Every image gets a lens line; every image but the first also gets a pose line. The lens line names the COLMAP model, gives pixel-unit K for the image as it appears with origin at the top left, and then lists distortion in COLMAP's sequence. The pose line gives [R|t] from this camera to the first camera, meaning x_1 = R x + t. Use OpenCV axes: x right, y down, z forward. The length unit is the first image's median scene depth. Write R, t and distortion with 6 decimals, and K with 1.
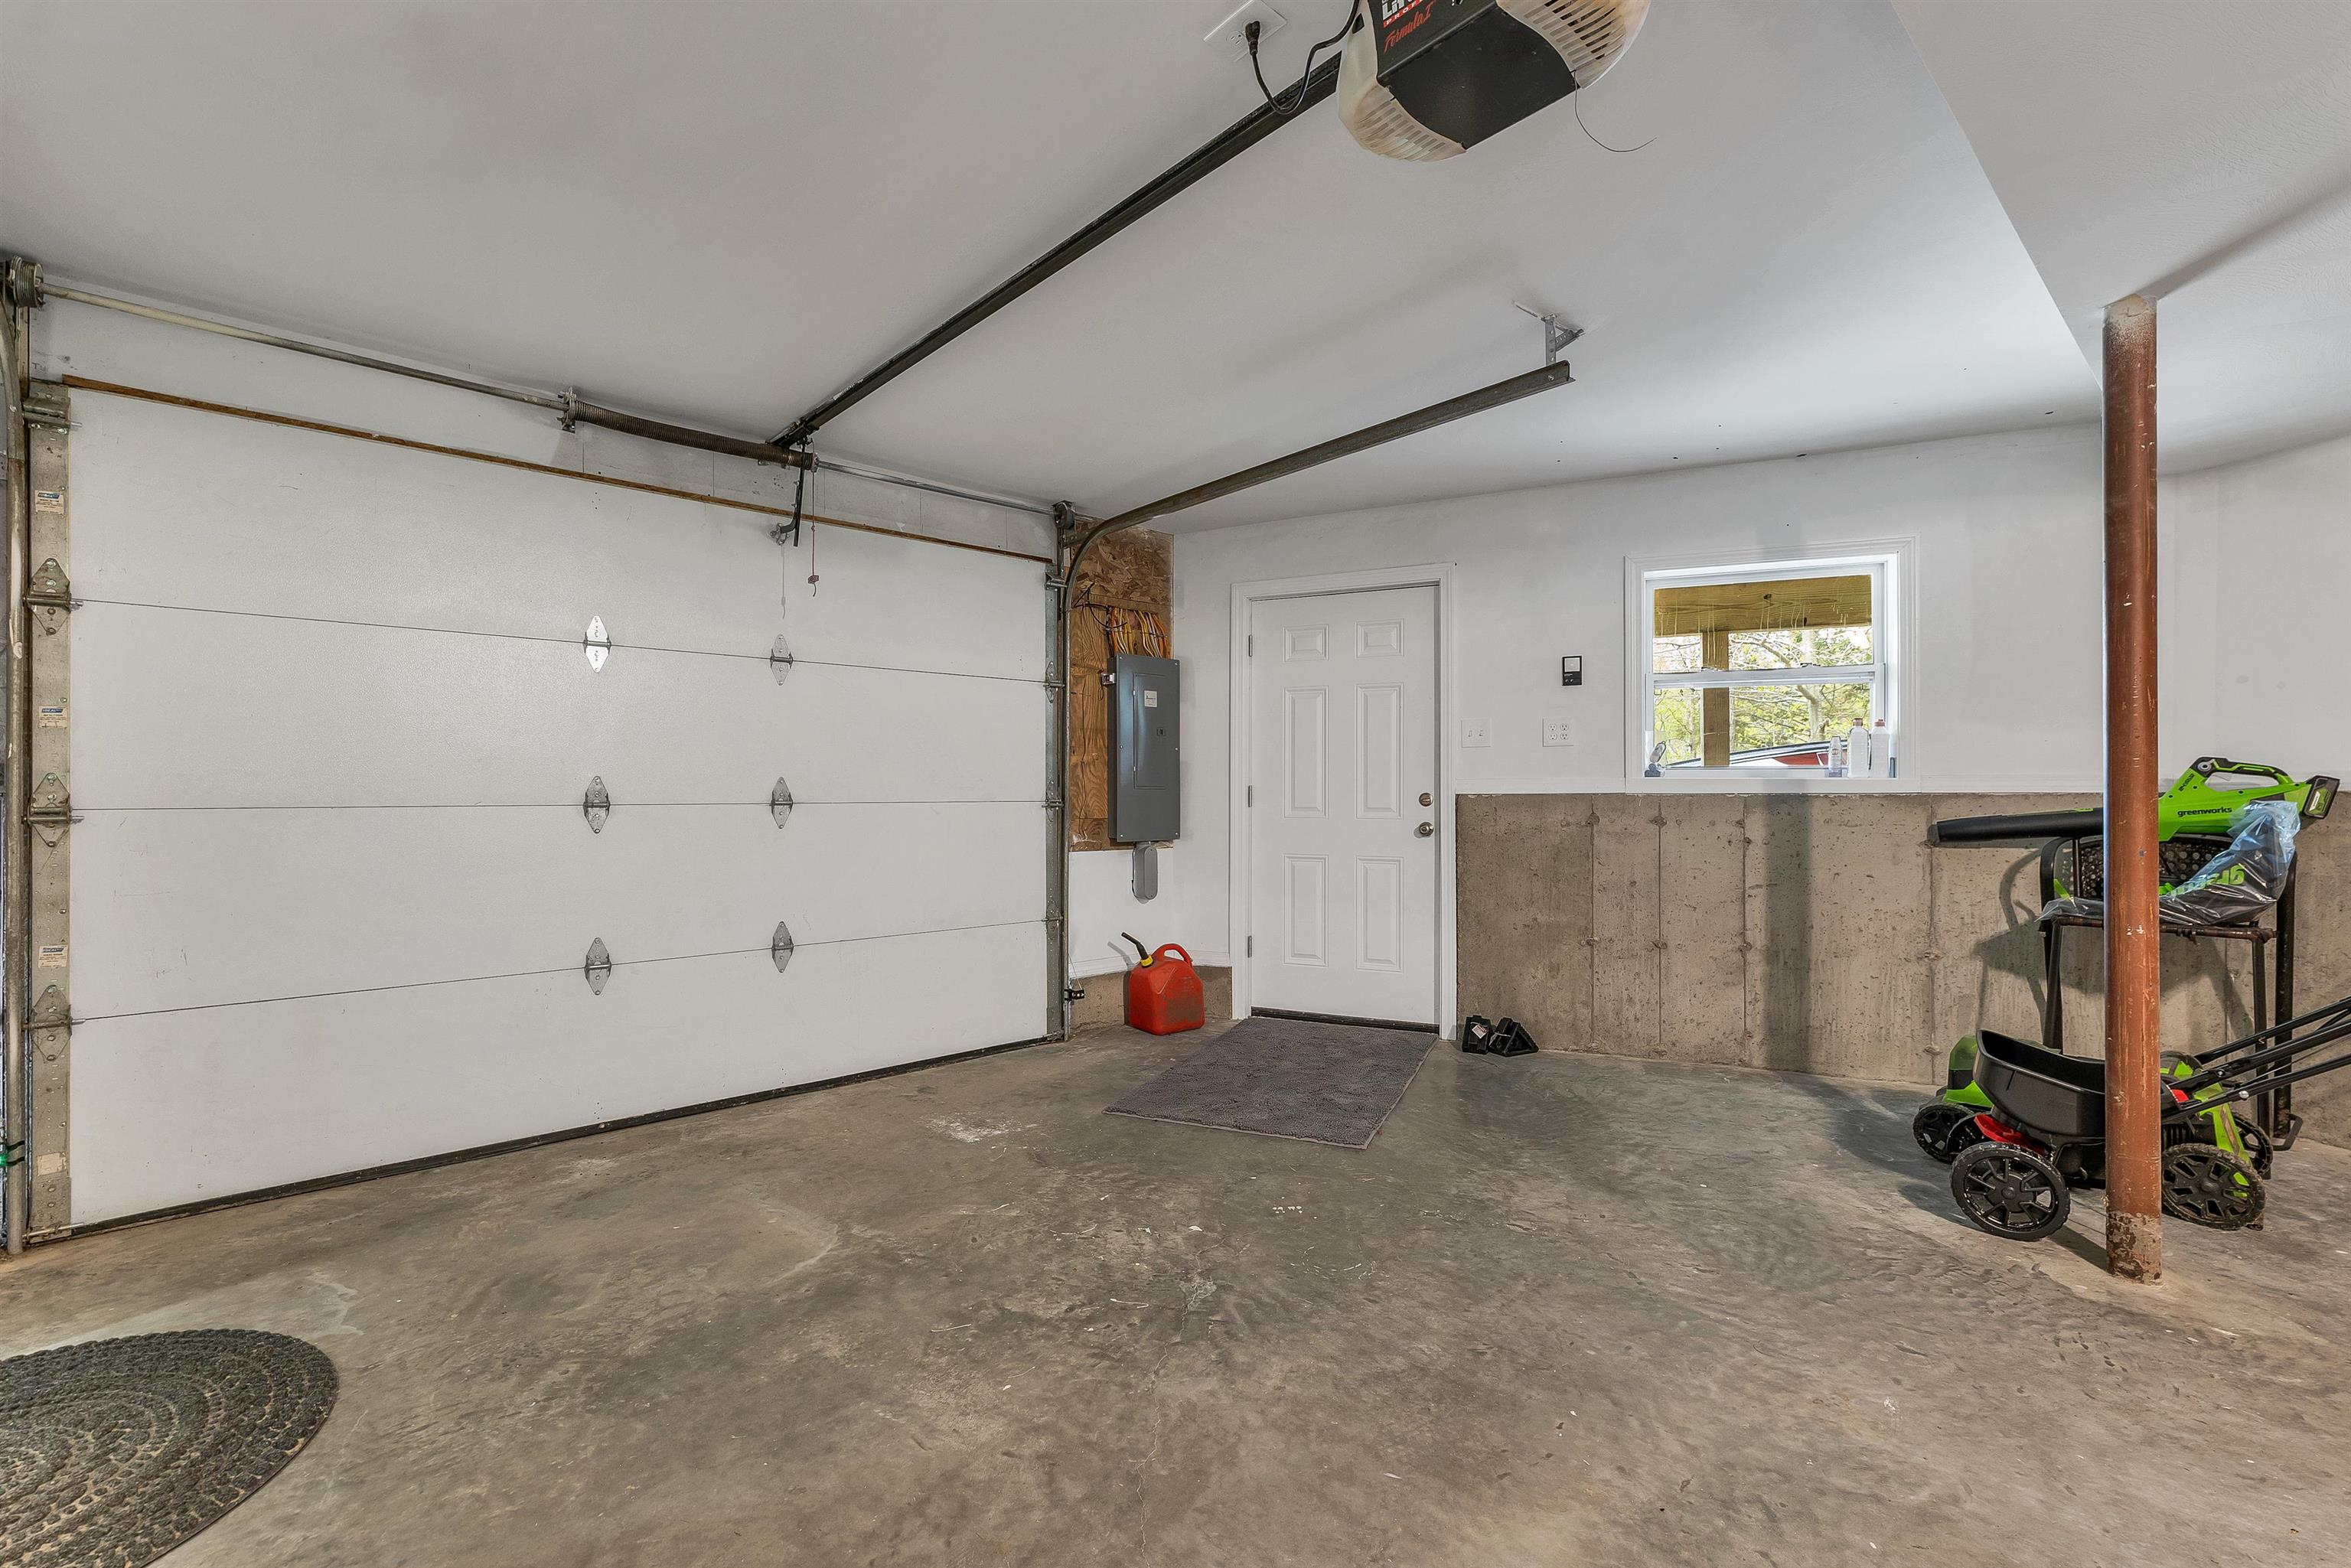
lens RADIAL K [[993.2, 0, 1198.8], [0, 993.2, 790.7], [0, 0, 1]] dist [0.004249, -0.000910]
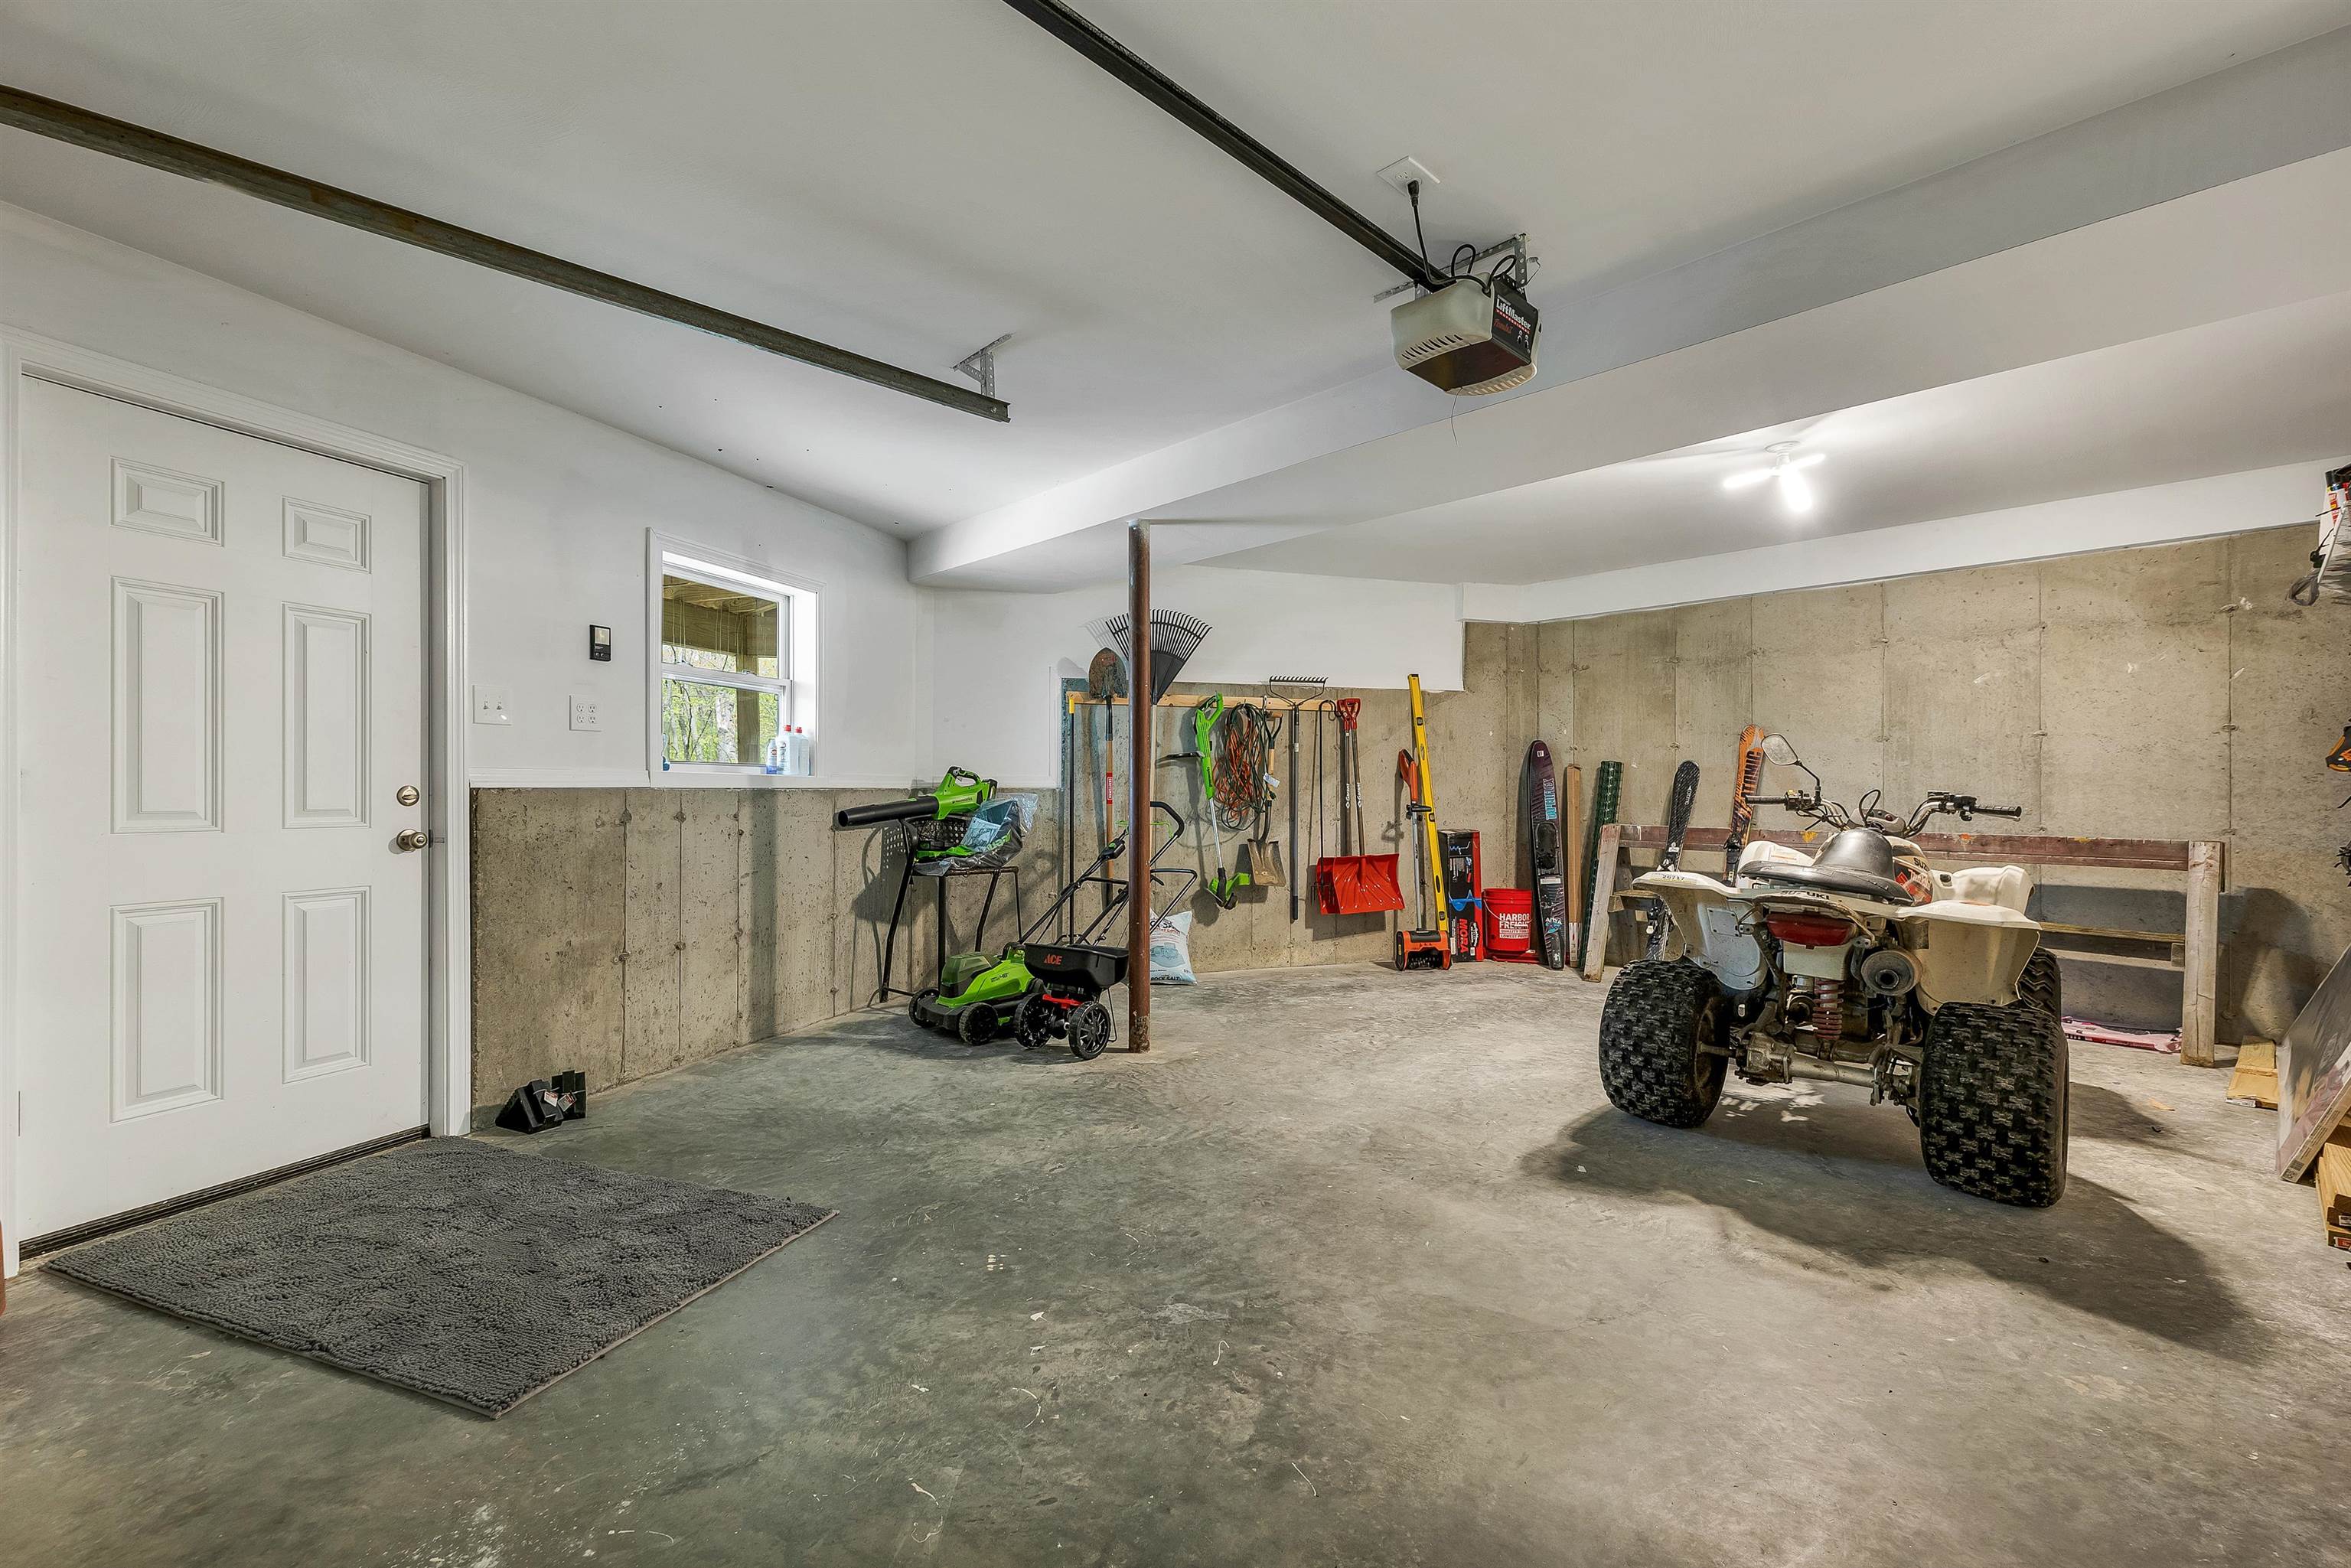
lens RADIAL K [[993.2, 0, 1160.0], [0, 993.2, 790.8], [0, 0, 1]] dist [0.004249, -0.000910]
pose [[-0.018040, 0.000748, 0.999837, -0.519324], [-0.002736, 0.999996, -0.000797, 0.005212], [-0.999834, -0.002750, -0.018038, 0.576681]]
